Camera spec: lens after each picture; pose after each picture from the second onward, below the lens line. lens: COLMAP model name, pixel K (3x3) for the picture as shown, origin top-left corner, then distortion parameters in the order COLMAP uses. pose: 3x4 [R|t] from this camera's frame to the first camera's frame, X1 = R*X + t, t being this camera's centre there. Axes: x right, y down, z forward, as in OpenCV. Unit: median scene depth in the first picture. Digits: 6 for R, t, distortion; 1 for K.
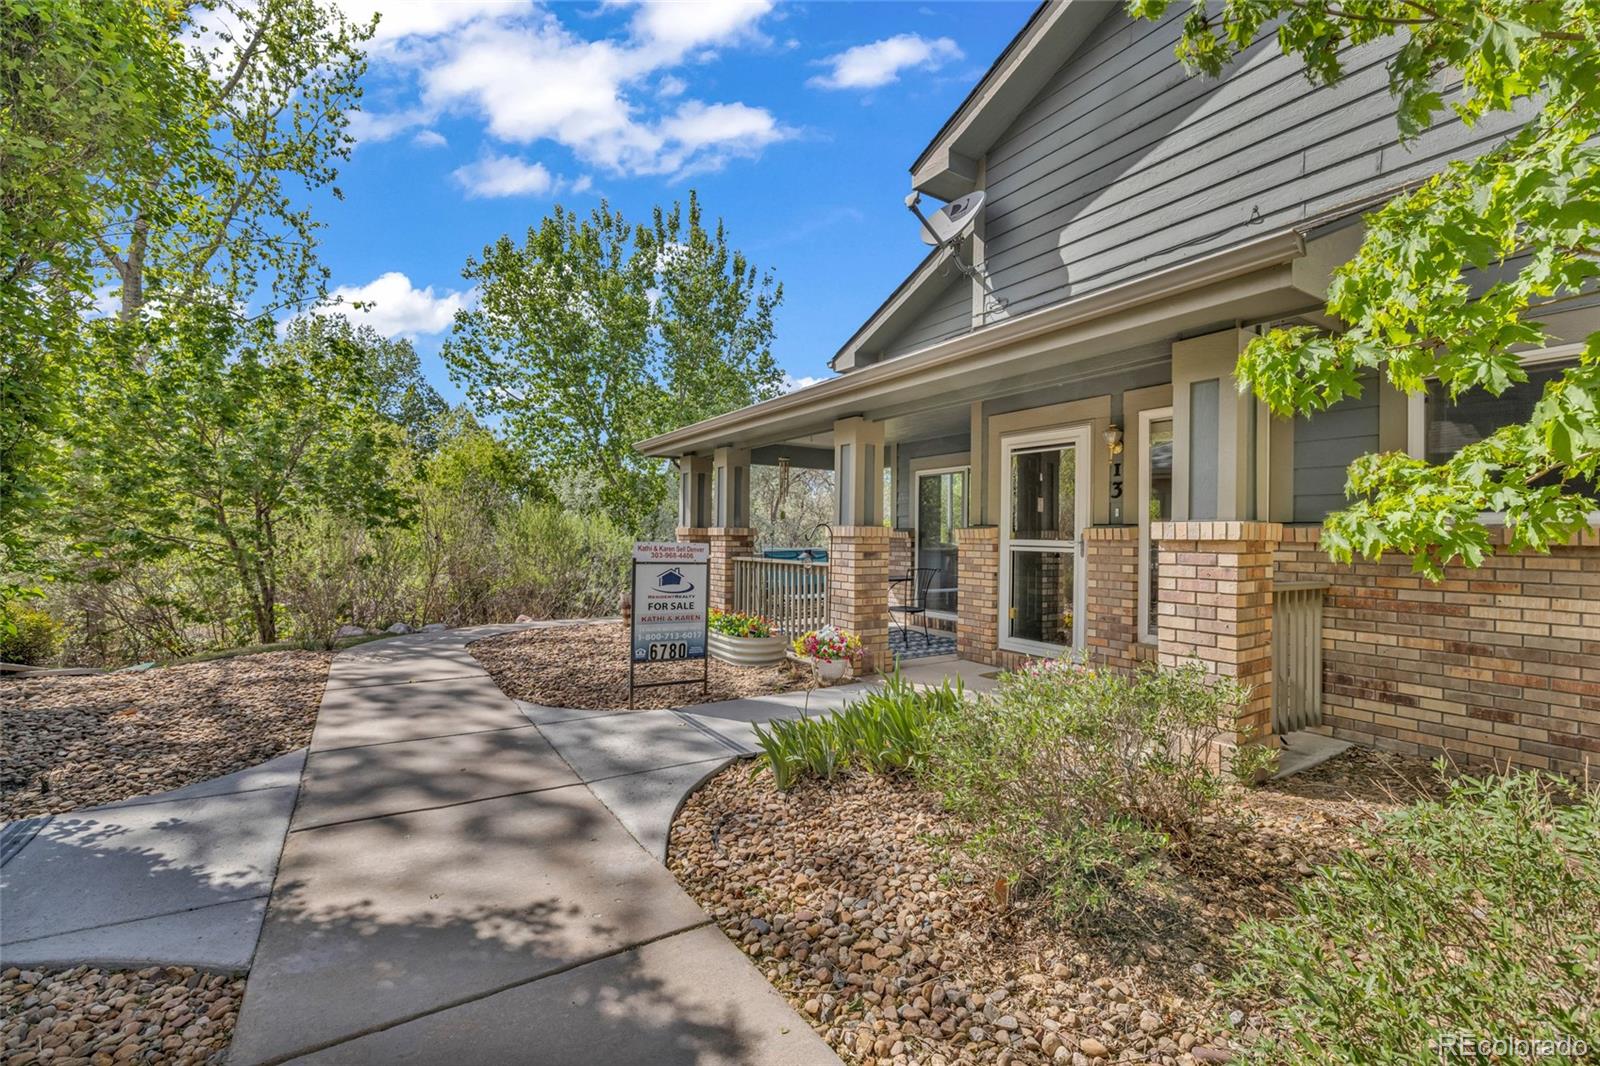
lens RADIAL K [[681.5, 0, 794.8], [0, 681.5, 530.1], [0, 0, 1]] dist [0.003429, 0.000938]
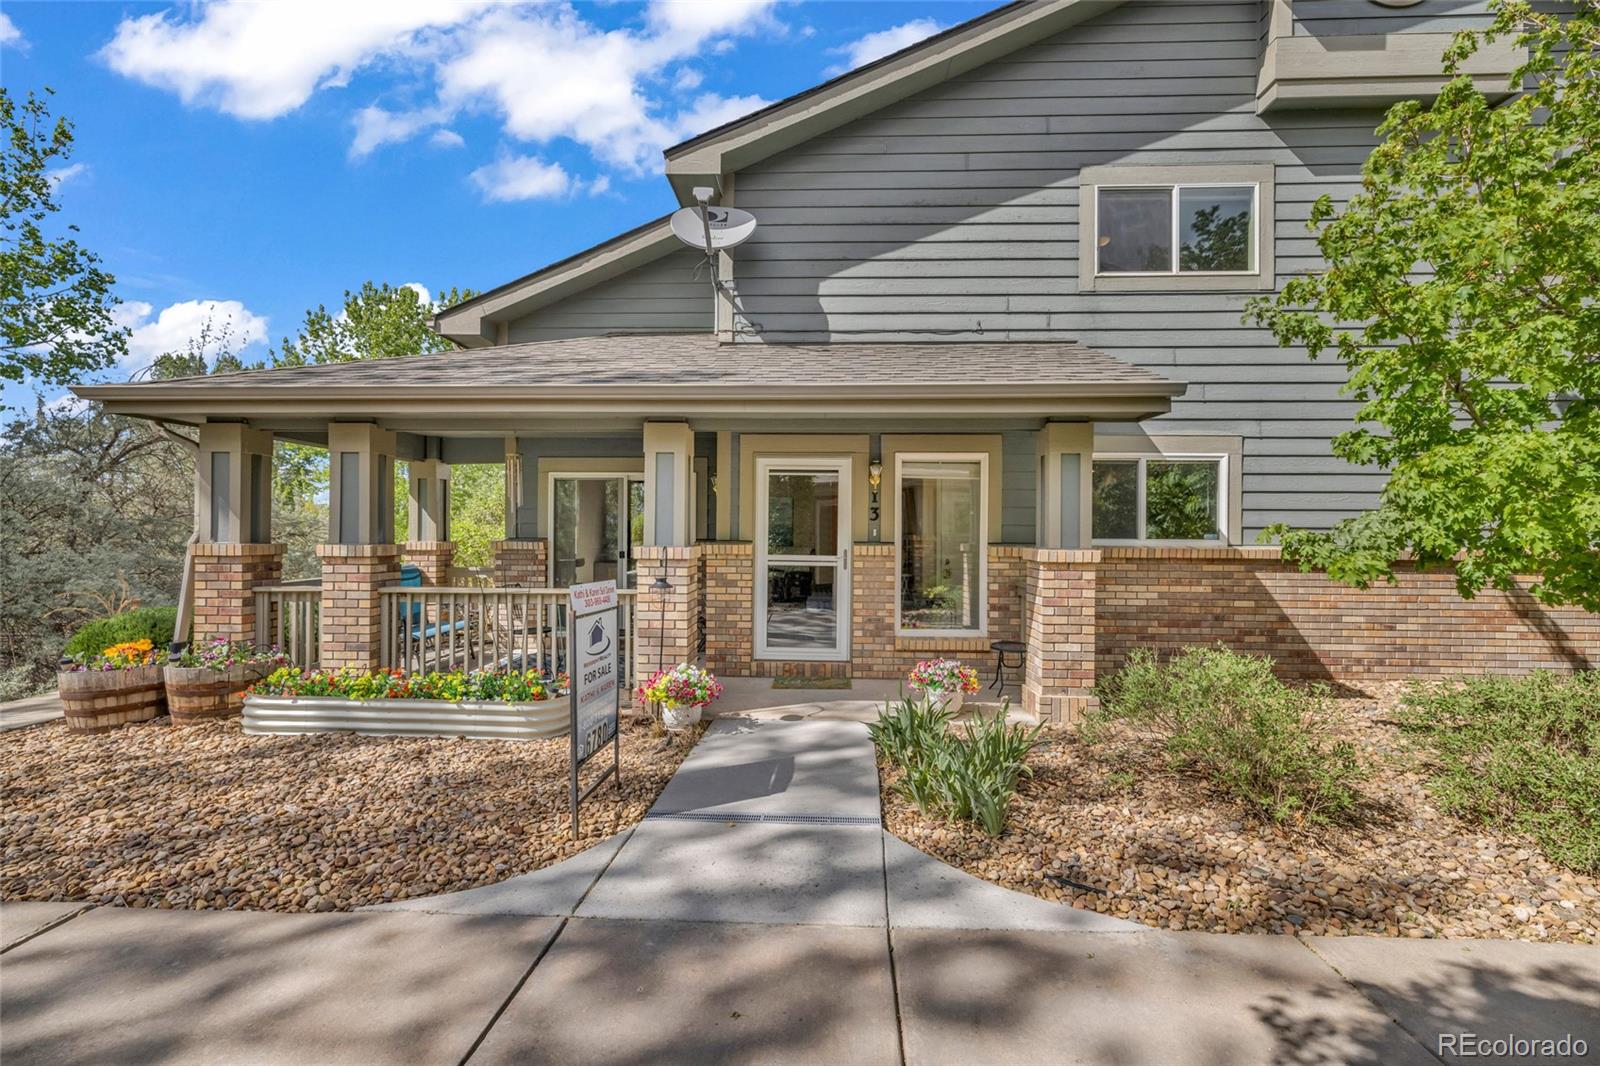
lens RADIAL K [[681.5, 0, 797.0], [0, 681.5, 532.8], [0, 0, 1]] dist [0.003429, 0.000938]
pose [[0.571074, -0.008928, 0.820850, -0.605949], [-0.007204, 0.999848, 0.015887, -0.043619], [-0.820867, -0.014986, 0.570923, 0.414238]]
